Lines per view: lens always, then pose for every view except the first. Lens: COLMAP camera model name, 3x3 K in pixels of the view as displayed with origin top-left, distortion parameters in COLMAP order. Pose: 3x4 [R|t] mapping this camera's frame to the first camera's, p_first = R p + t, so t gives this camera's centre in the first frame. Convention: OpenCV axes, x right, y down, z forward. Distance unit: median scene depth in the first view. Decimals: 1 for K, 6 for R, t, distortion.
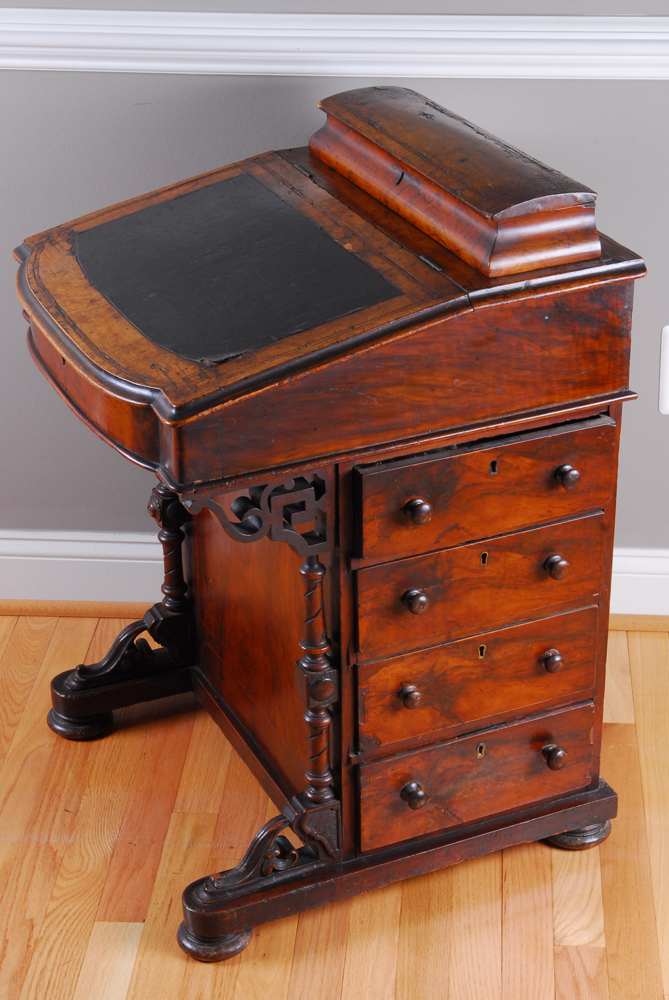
lens RADIAL K [[1977.6, 0, 334.5], [0, 1977.6, 500.0], [0, 0, 1]] dist [0.075655, -0.067103]
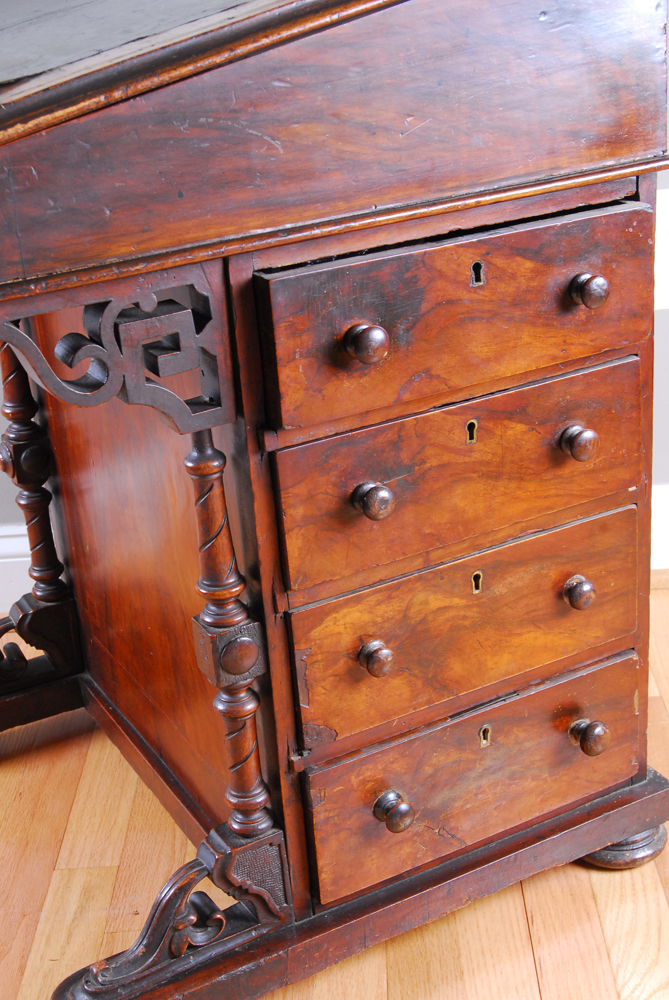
lens RADIAL K [[1490.3, 0, 334.5], [0, 1490.3, 500.0], [0, 0, 1]] dist [-0.009051, 0.015709]
pose [[0.995521, -0.084424, 0.042544, 0.008120], [0.087322, 0.993602, -0.071621, 0.079916], [-0.036225, 0.075015, 0.996524, 0.498695]]
